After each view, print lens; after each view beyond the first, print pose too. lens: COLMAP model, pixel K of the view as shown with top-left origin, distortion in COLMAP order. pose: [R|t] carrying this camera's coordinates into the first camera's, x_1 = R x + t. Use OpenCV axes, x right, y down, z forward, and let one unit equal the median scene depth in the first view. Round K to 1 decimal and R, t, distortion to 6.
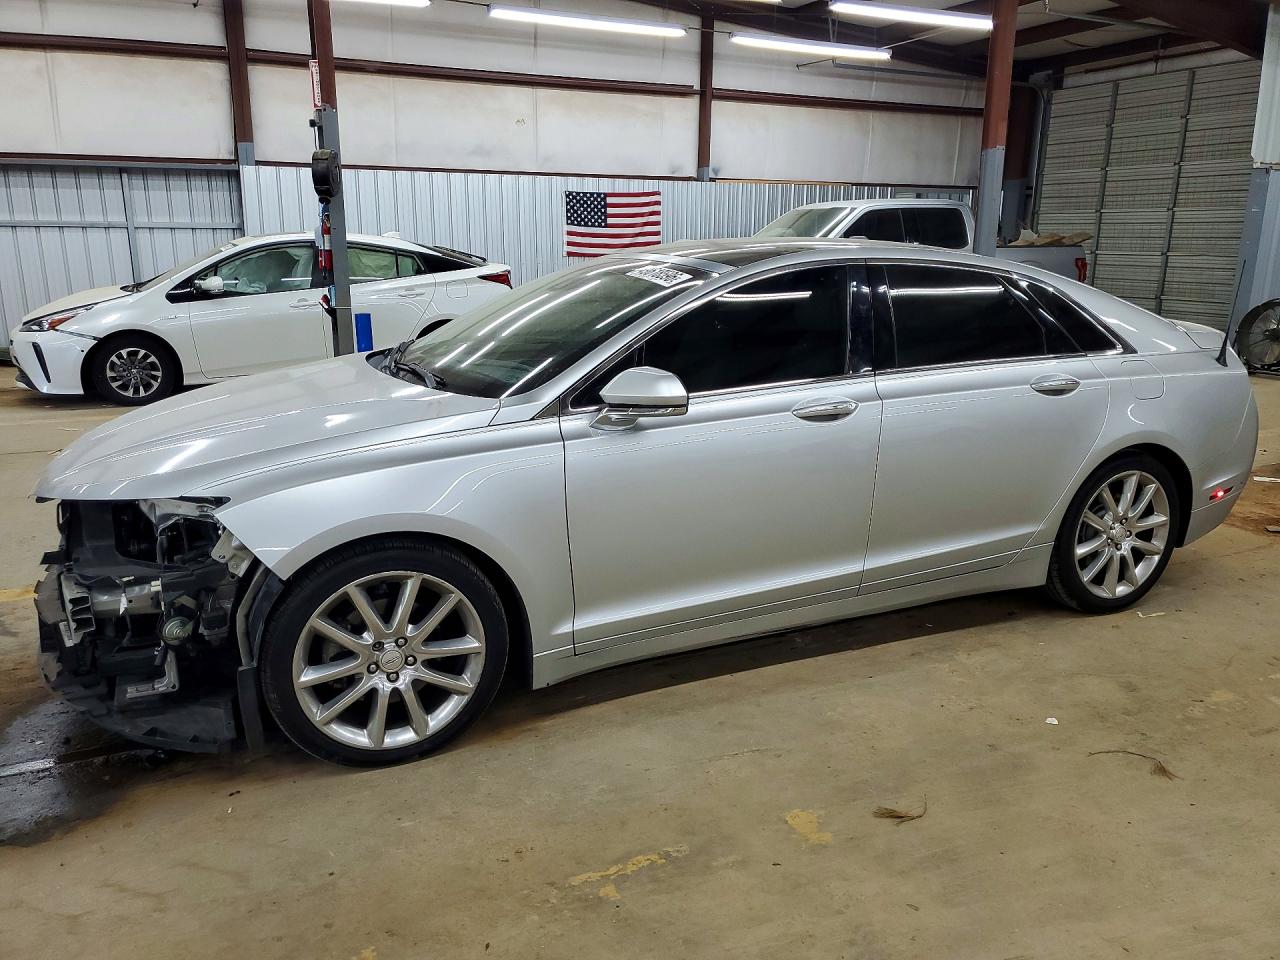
lens RADIAL K [[971.3, 0, 640.0], [0, 971.3, 480.0], [0, 0, 1]] dist [-0.006804, -0.001125]
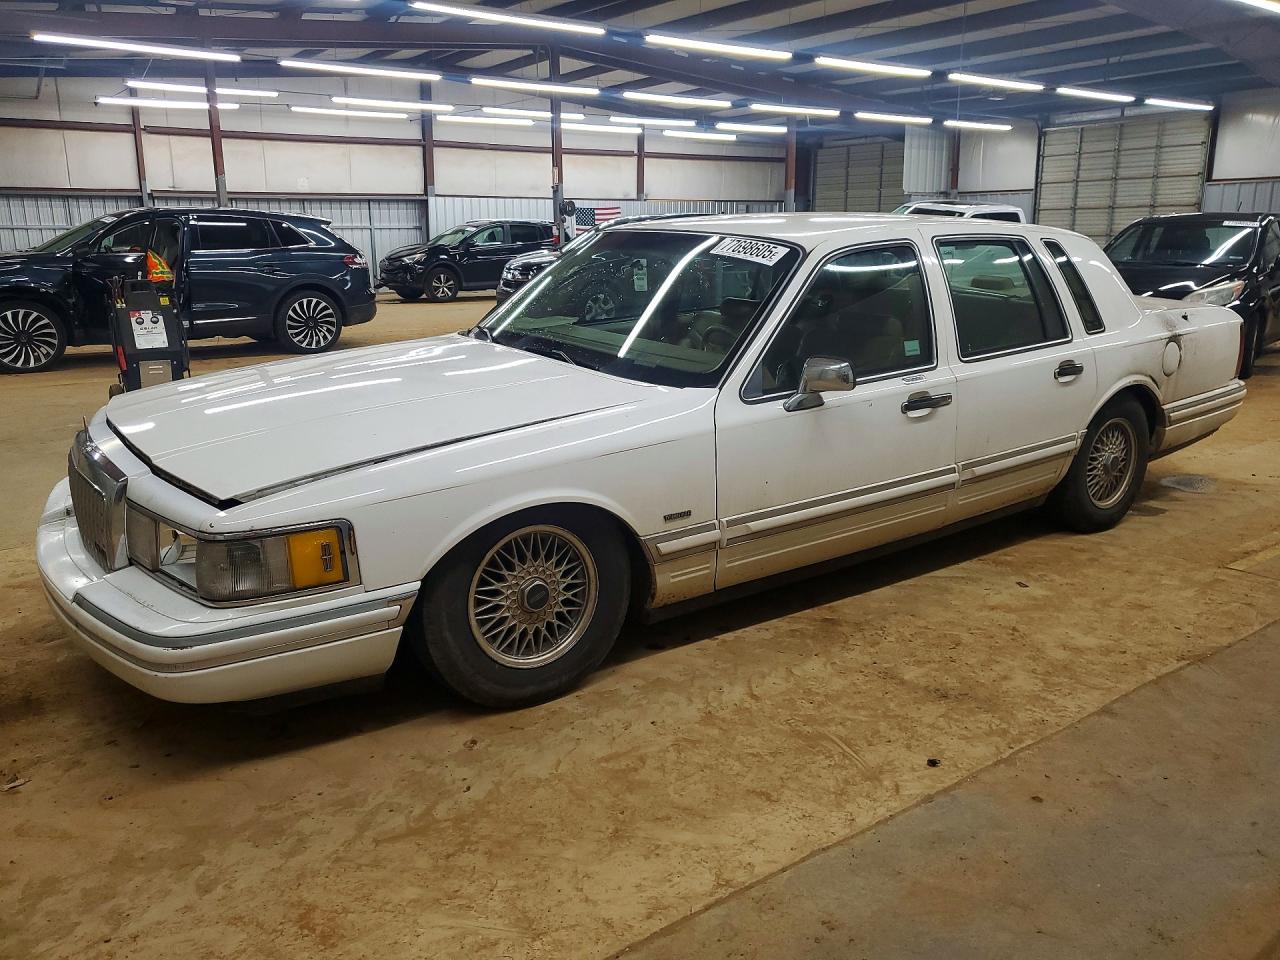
lens RADIAL K [[971.3, 0, 640.0], [0, 971.3, 480.0], [0, 0, 1]] dist [-0.006804, -0.001125]
pose [[0.982487, -0.063089, 0.175323, -0.300446], [0.065003, 0.997872, -0.005188, 0.237817], [-0.174623, 0.016494, 0.984497, -0.832070]]
